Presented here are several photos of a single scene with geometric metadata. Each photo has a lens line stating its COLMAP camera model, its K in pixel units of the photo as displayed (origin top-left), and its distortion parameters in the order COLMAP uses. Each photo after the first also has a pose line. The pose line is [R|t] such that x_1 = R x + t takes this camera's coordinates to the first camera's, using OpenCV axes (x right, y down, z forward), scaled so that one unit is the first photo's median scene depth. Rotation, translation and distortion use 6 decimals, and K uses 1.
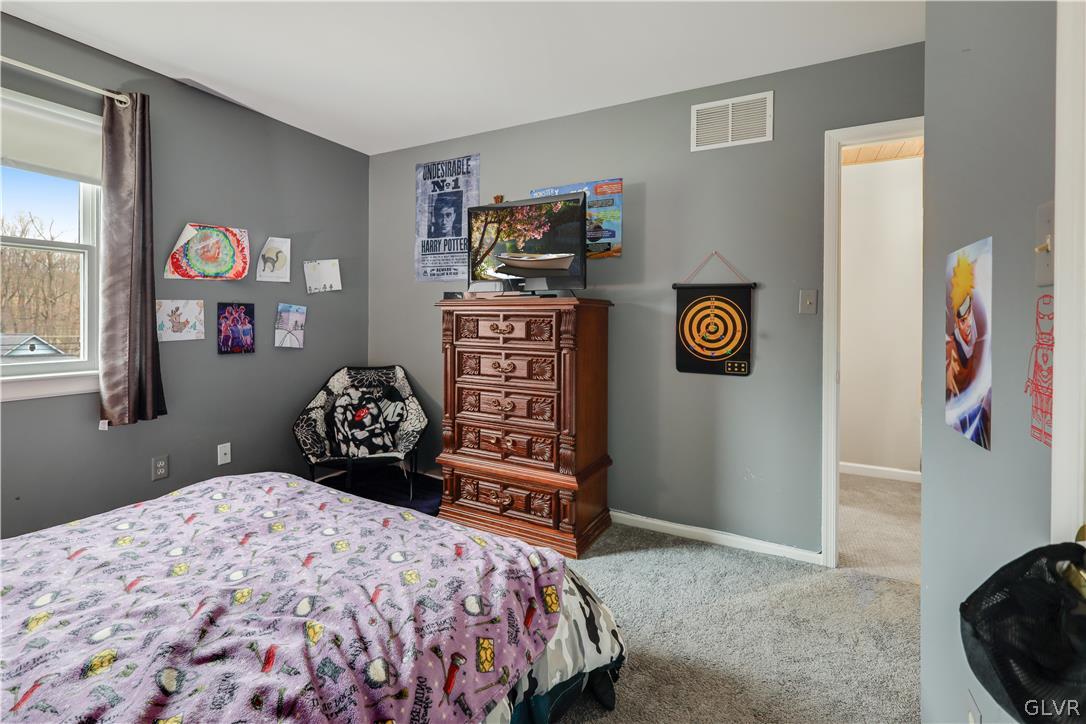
lens RADIAL K [[474.8, 0, 544.8], [0, 474.8, 321.5], [0, 0, 1]] dist [0.000251, 0.000449]
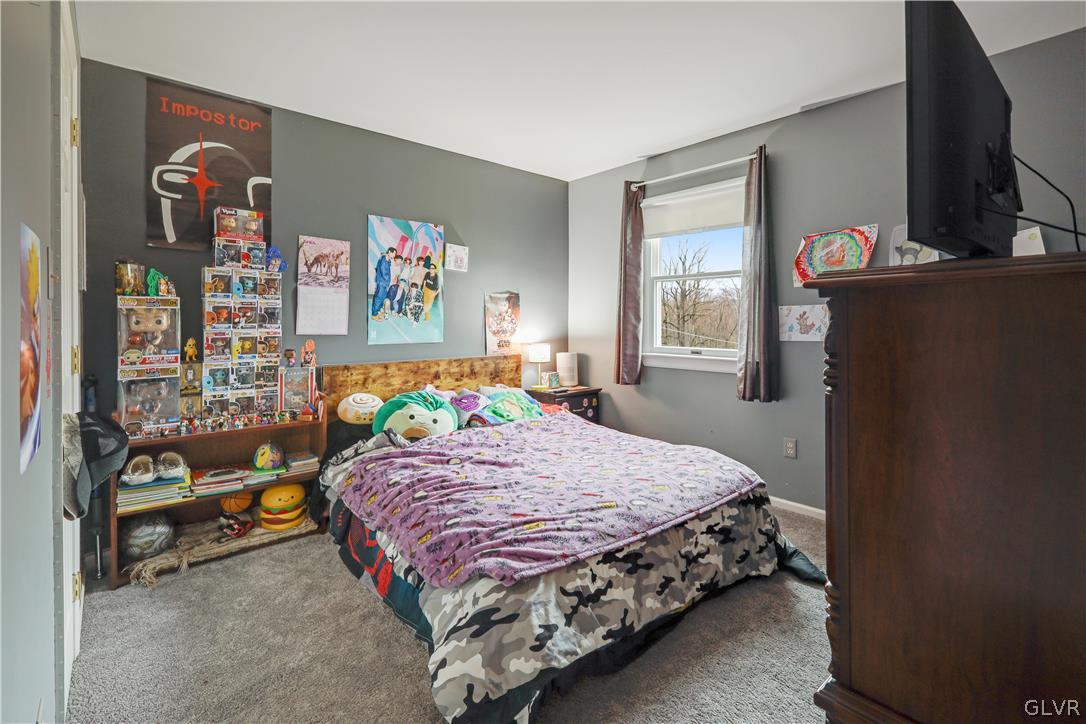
lens RADIAL K [[487.7, 0, 545.8], [0, 487.7, 334.1], [0, 0, 1]] dist [0.001868, 0.000570]
pose [[-0.352254, 0.022680, -0.935629, 0.572622], [-0.008994, 0.999578, 0.027617, -0.003971], [0.935861, 0.018143, -0.351902, 0.911282]]
